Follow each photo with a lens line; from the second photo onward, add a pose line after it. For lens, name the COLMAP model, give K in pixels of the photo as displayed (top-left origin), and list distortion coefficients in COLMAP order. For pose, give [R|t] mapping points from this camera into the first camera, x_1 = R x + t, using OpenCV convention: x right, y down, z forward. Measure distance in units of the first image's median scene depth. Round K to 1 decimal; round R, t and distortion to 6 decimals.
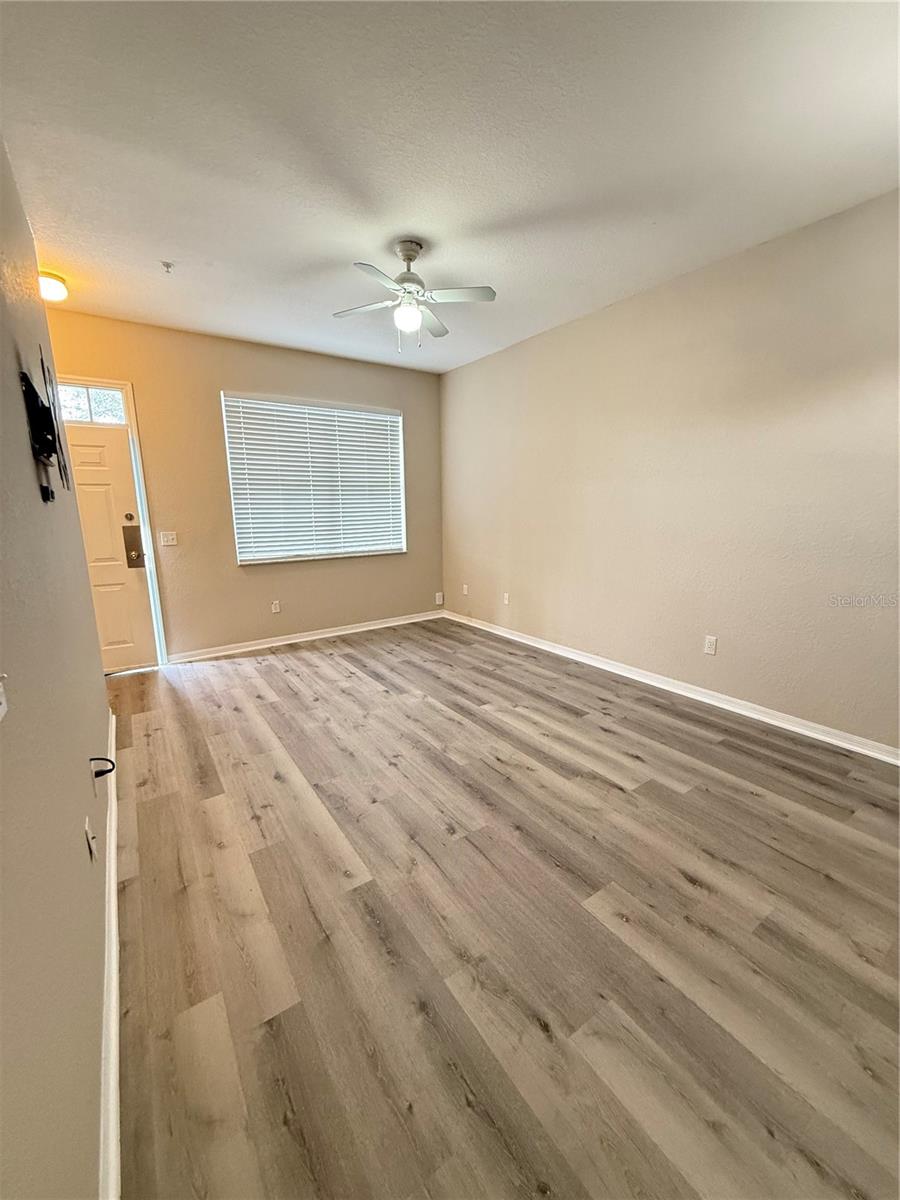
lens RADIAL K [[477.8, 0, 450.0], [0, 477.8, 598.4], [0, 0, 1]] dist [-0.001143, 0.000383]
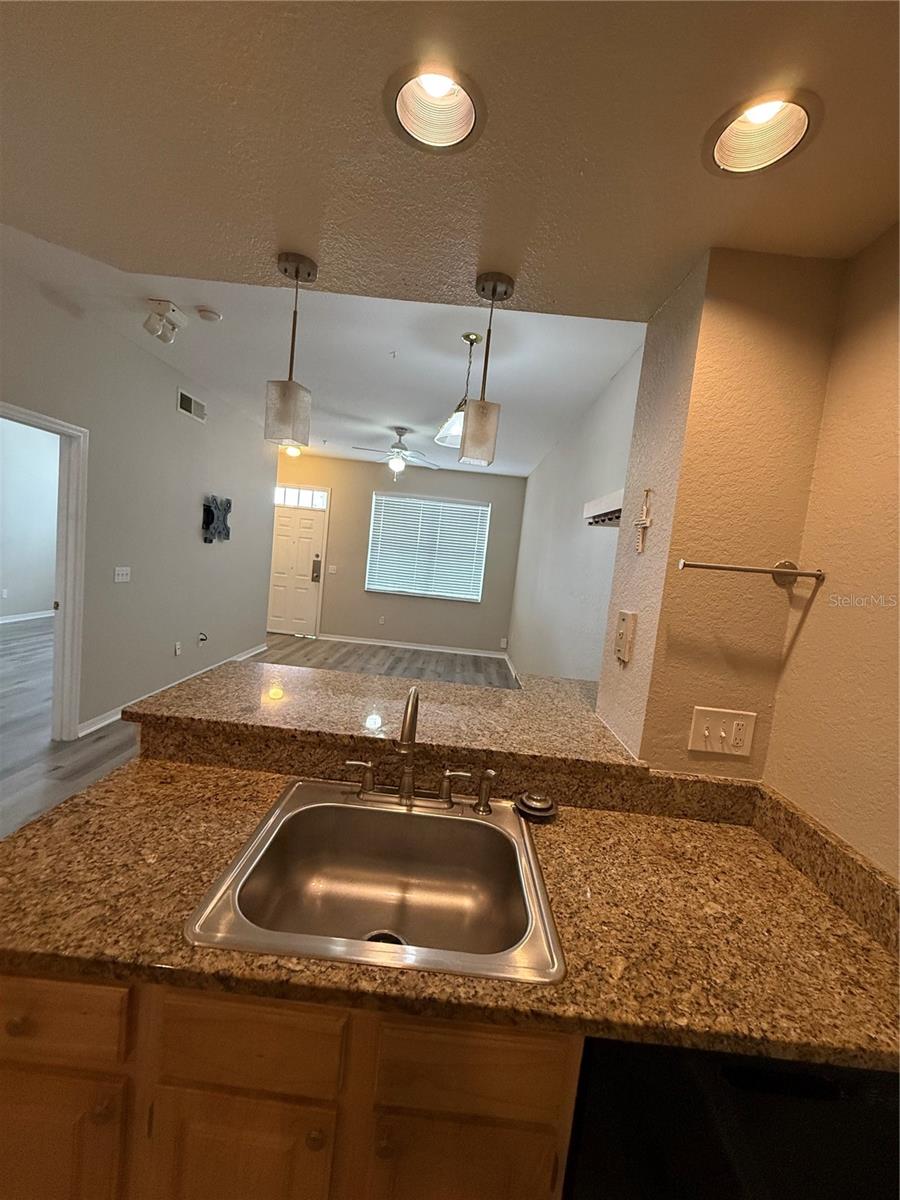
lens RADIAL K [[477.8, 0, 450.0], [0, 477.8, 598.4], [0, 0, 1]] dist [-0.001143, 0.000383]
pose [[0.796969, 0.147417, -0.585755, 0.776063], [-0.226677, 0.971877, -0.063819, -0.003045], [0.559874, 0.183639, 0.807972, -0.181830]]
